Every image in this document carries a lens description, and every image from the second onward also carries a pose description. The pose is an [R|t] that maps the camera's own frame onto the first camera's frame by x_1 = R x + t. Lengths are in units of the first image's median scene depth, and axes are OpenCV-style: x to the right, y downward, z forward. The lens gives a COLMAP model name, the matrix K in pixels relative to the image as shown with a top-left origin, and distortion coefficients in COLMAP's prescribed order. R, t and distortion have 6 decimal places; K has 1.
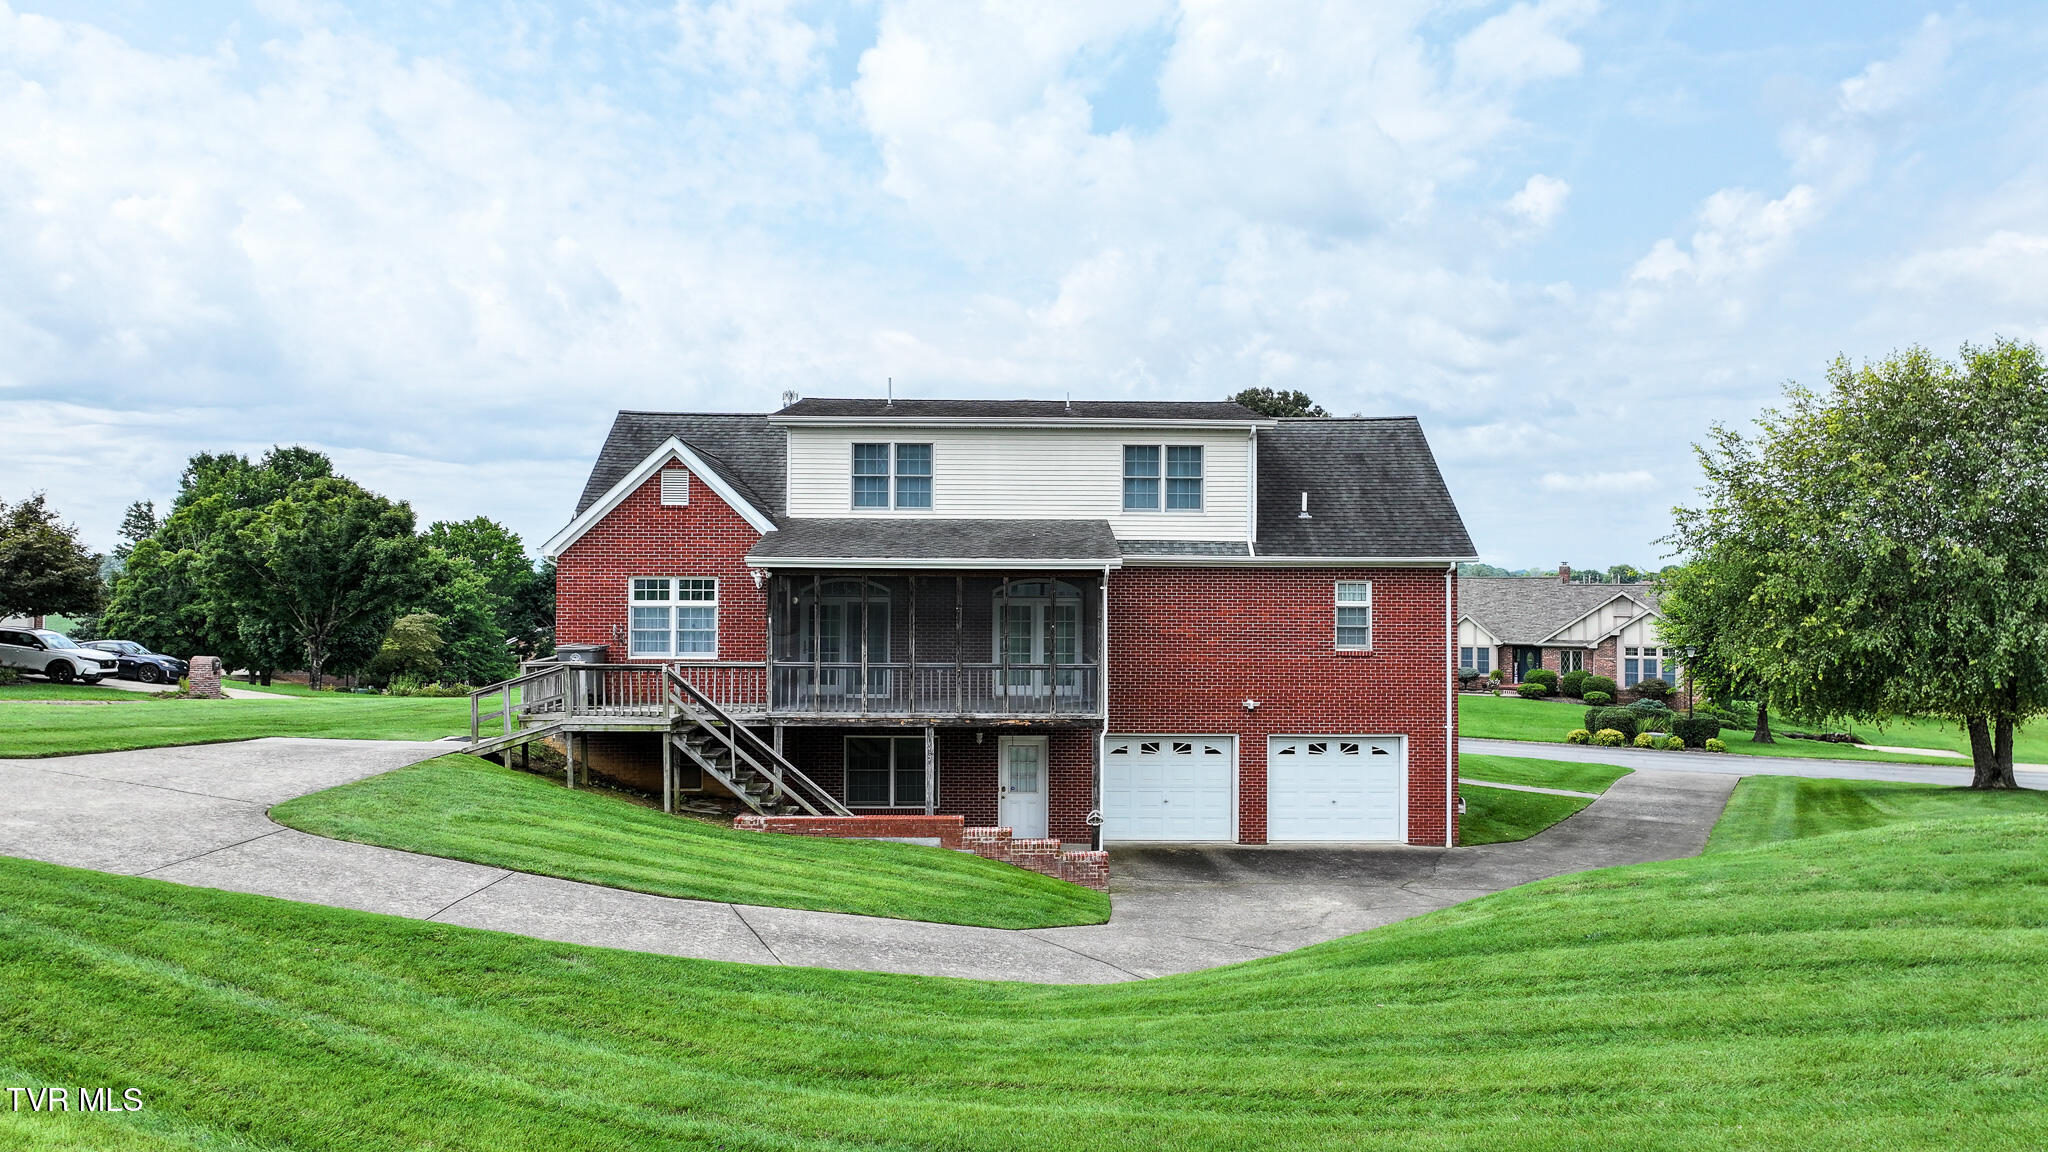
lens RADIAL K [[1435.7, 0, 1025.6], [0, 1435.7, 593.4], [0, 0, 1]] dist [0.012567, 0.003176]
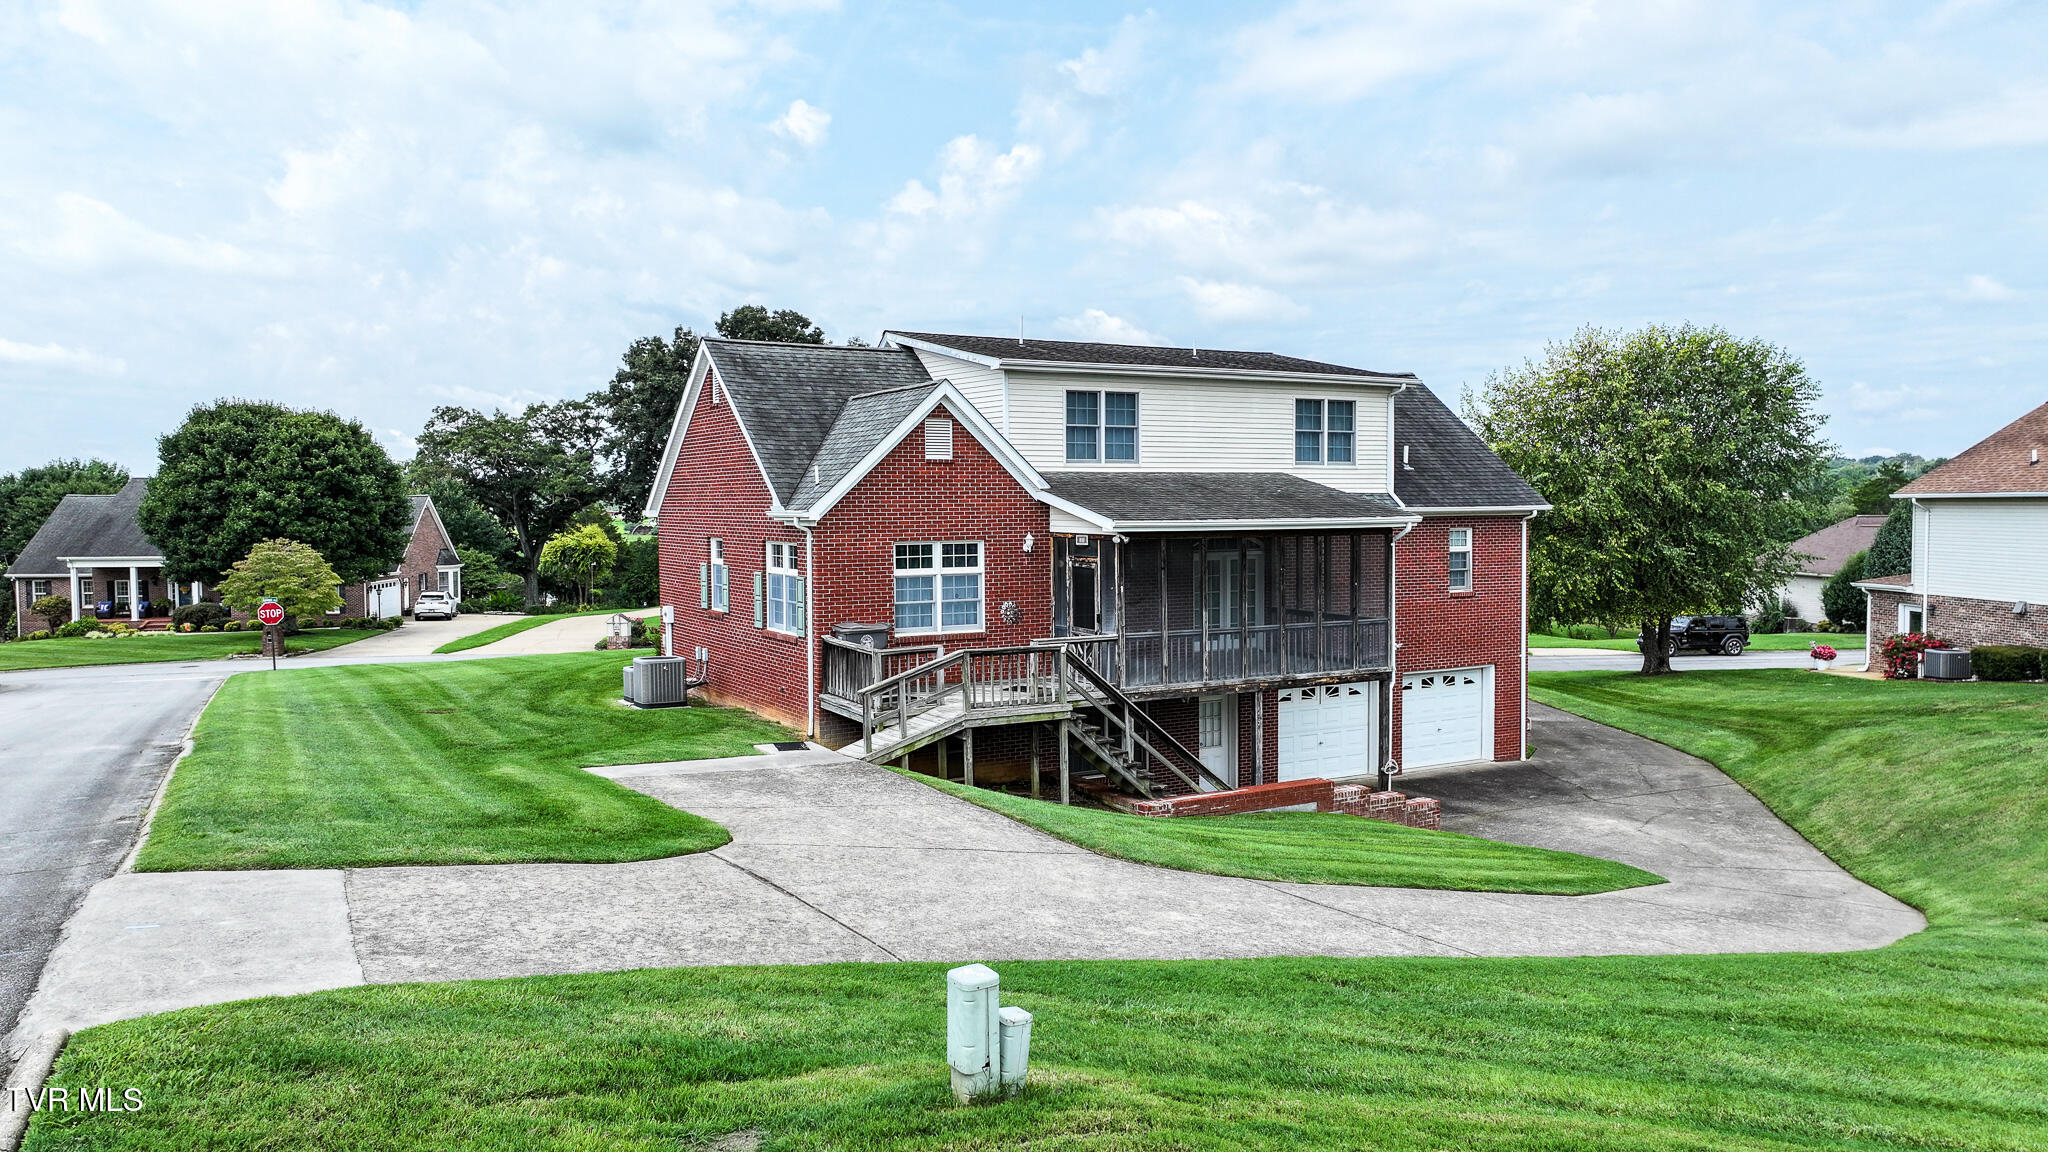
lens RADIAL K [[1435.7, 0, 1017.5], [0, 1435.7, 568.5], [0, 0, 1]] dist [0.012567, 0.003176]
pose [[0.879821, -0.033390, 0.474131, -0.588234], [0.013264, 0.998866, 0.045732, -0.032554], [-0.475120, -0.033947, 0.879266, 0.194964]]
